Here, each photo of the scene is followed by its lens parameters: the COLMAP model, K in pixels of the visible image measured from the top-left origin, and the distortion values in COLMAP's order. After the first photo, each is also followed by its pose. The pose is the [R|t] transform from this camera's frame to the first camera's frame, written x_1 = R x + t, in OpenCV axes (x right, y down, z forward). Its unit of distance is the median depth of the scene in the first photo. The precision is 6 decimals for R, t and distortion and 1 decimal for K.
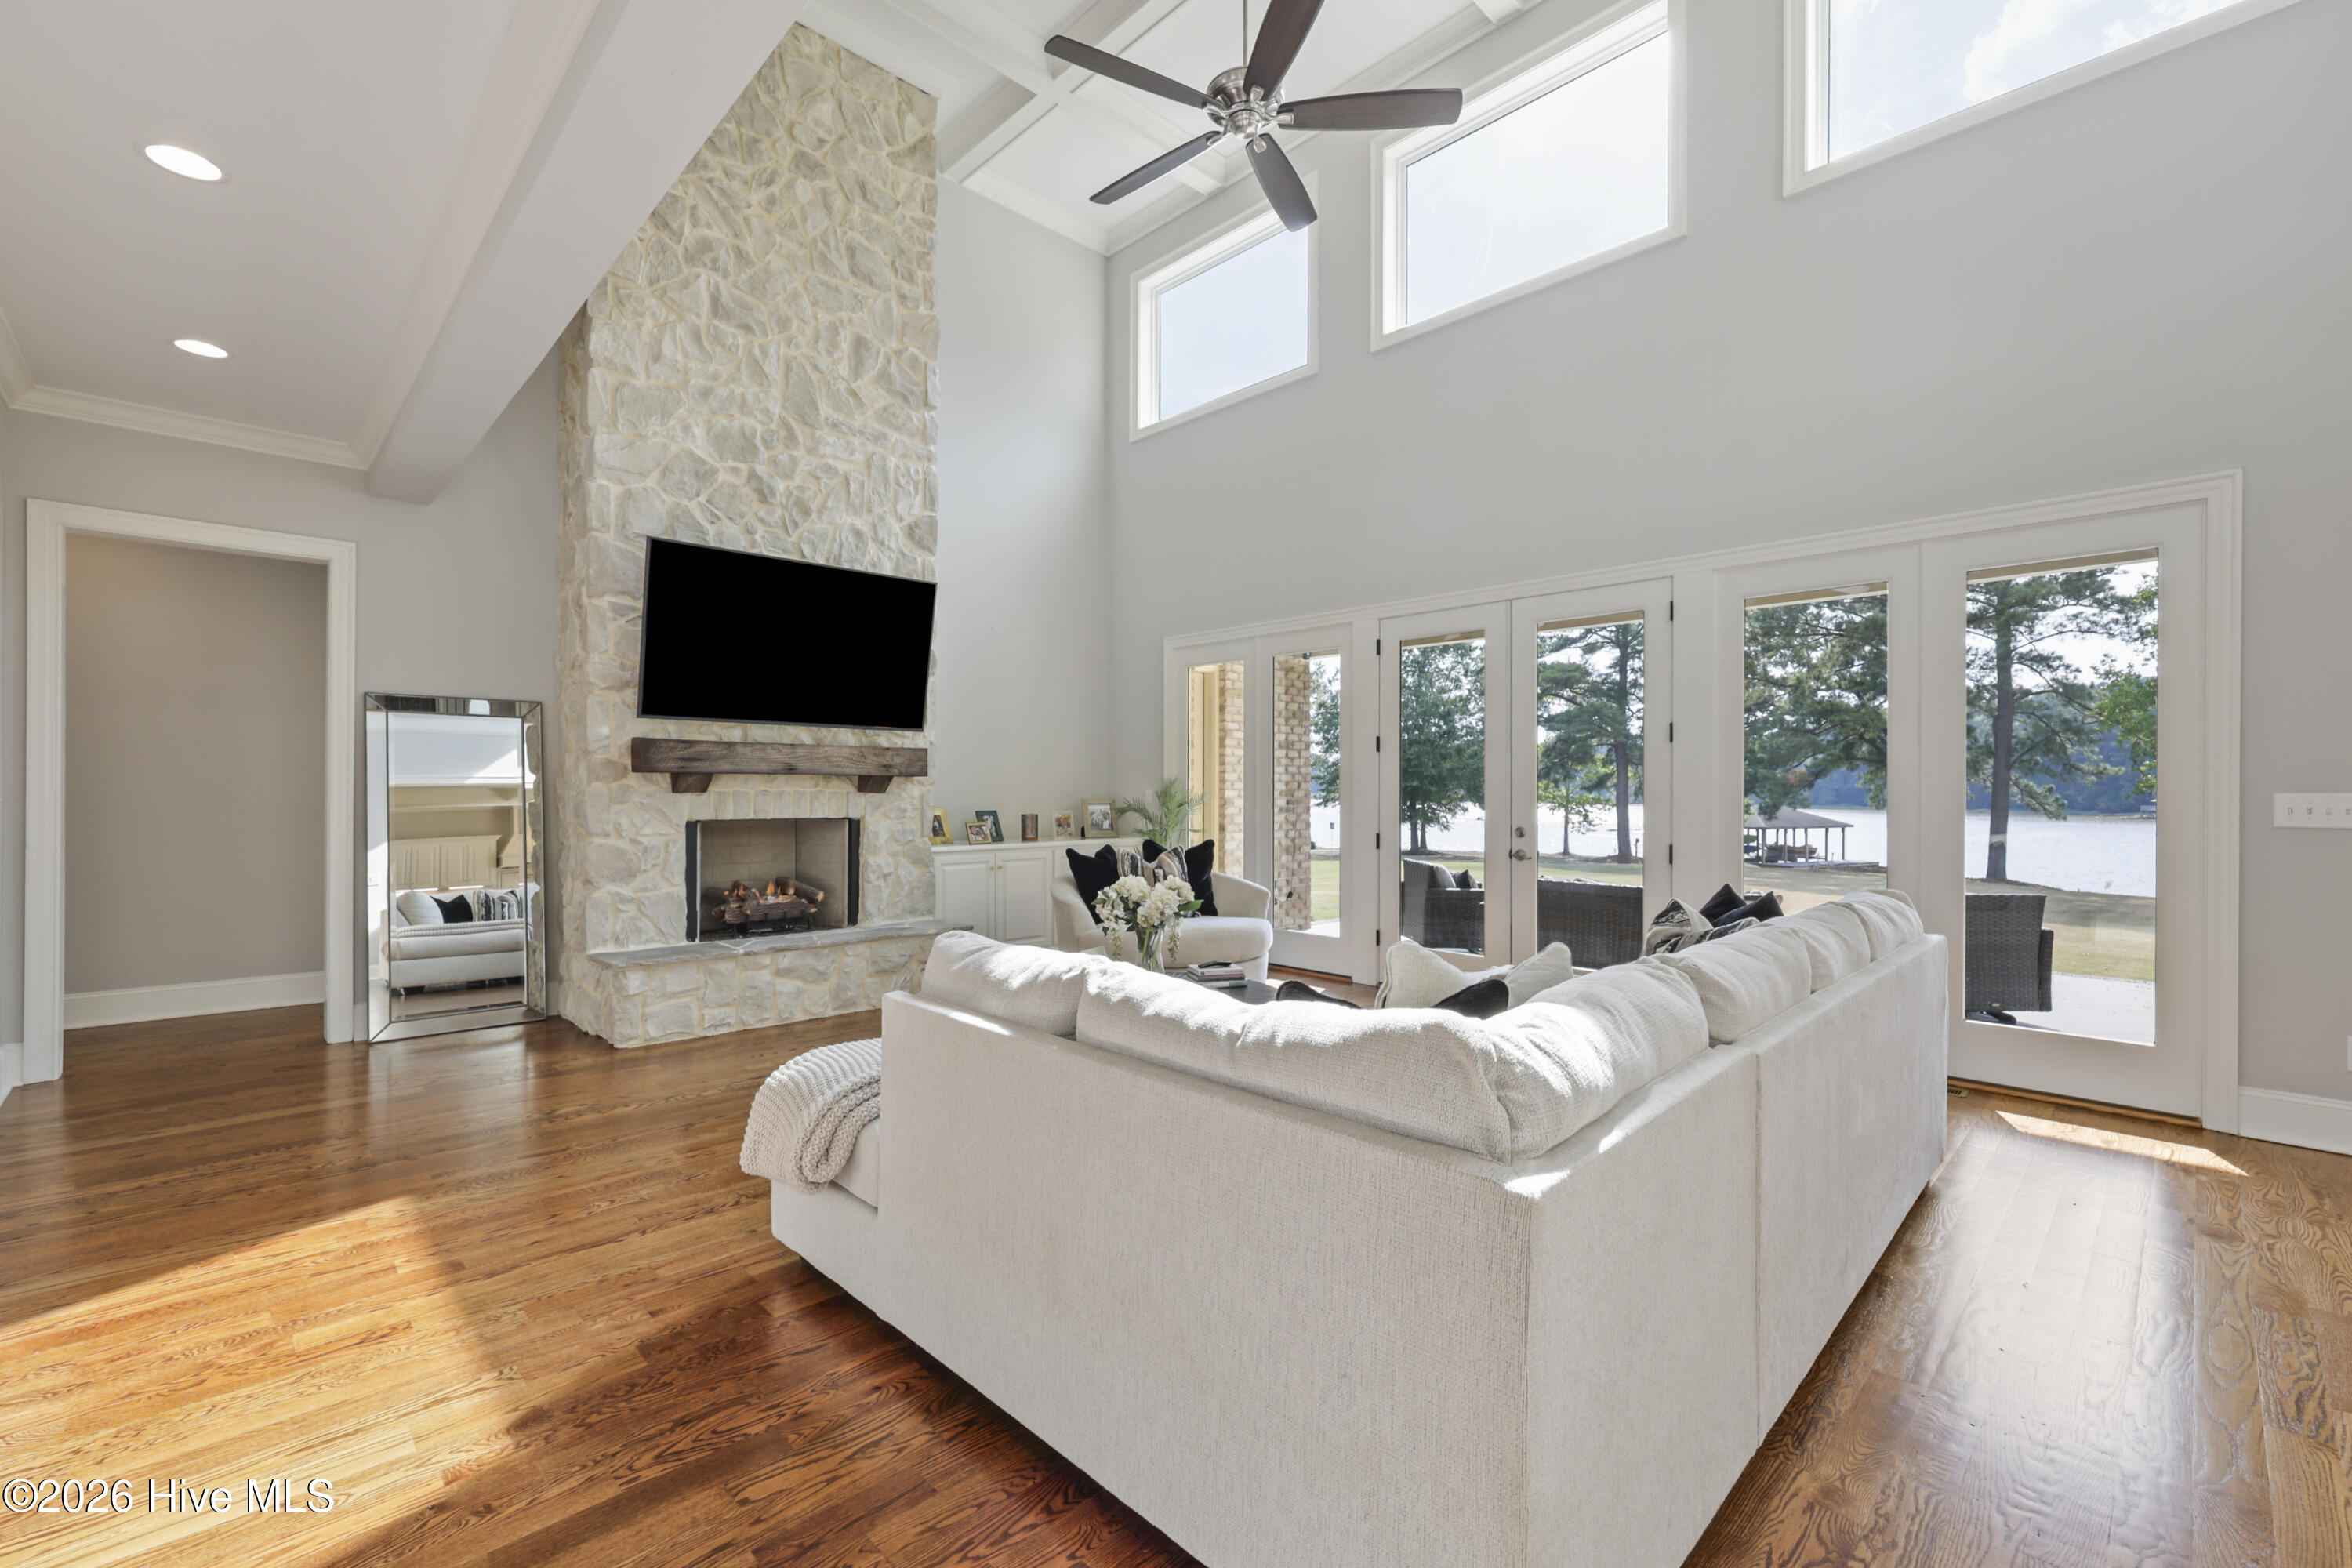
lens RADIAL K [[972.3, 0, 1180.0], [0, 972.3, 788.9], [0, 0, 1]] dist [0.001736, -0.000134]
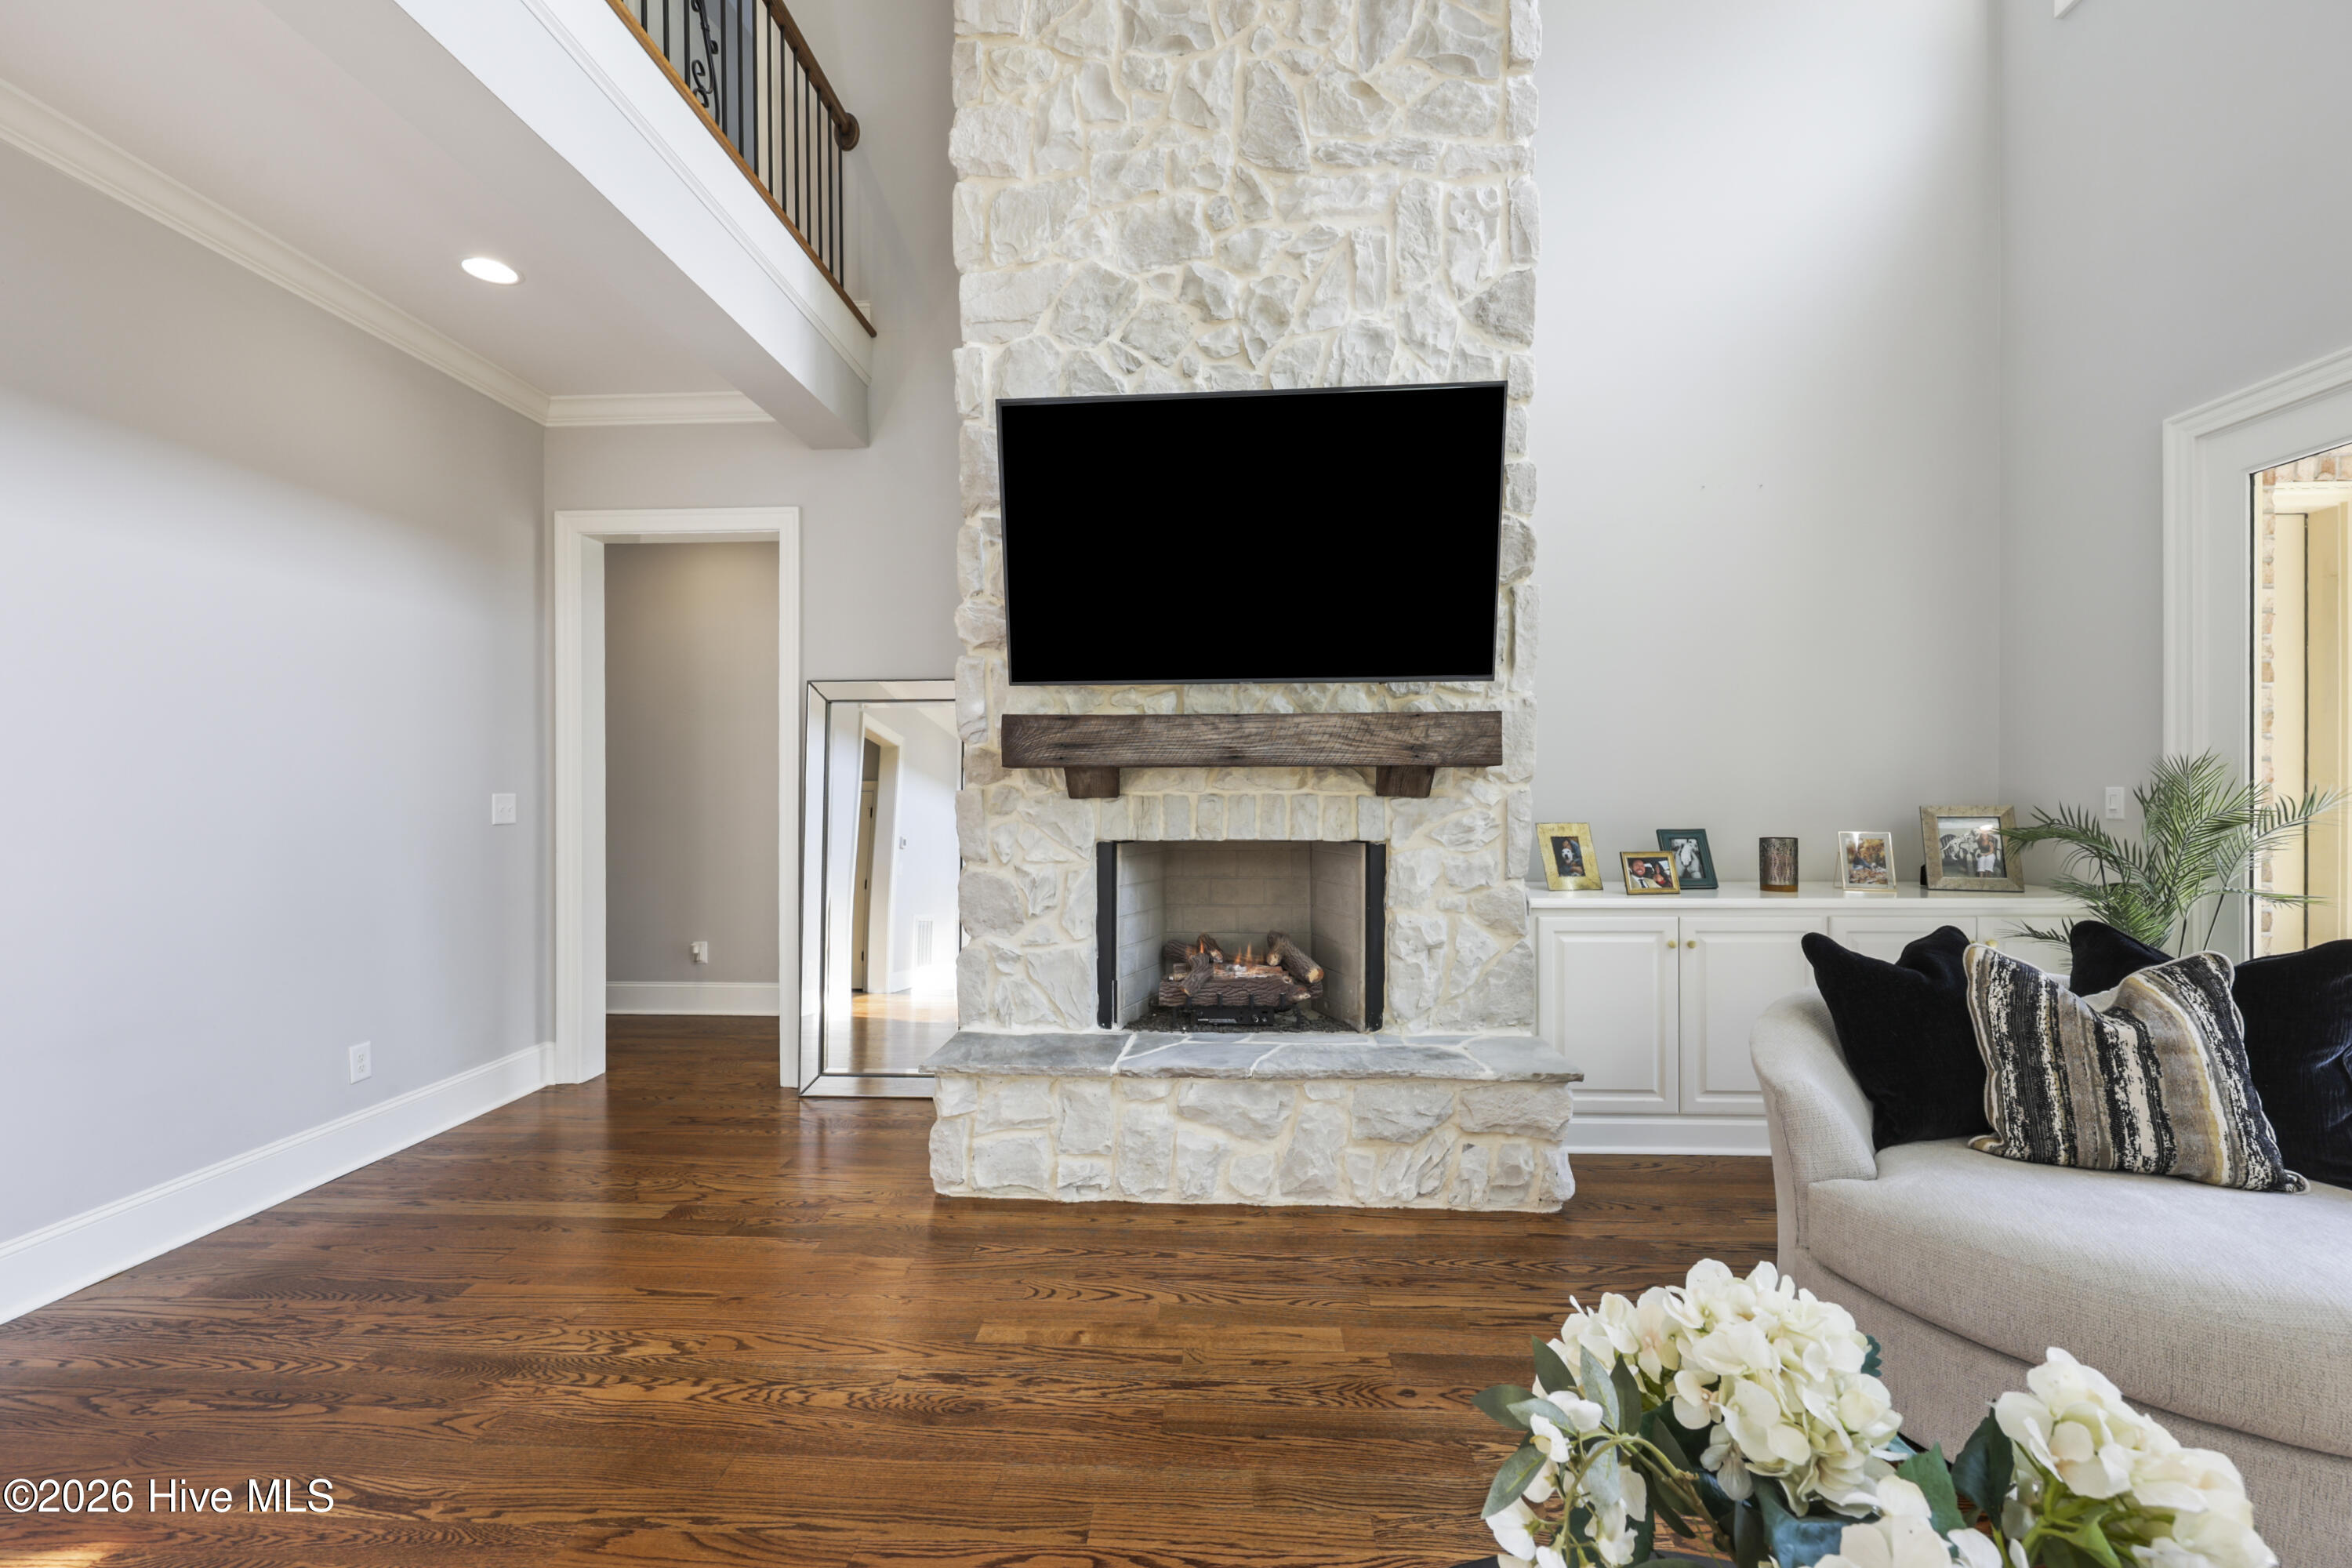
lens RADIAL K [[972.3, 0, 1171.5], [0, 972.3, 795.6], [0, 0, 1]] dist [0.001736, -0.000134]
pose [[0.675306, -0.002416, -0.737534, 0.004504], [0.007130, 0.999969, 0.003253, 0.000490], [0.737503, -0.007455, 0.675302, 0.569819]]
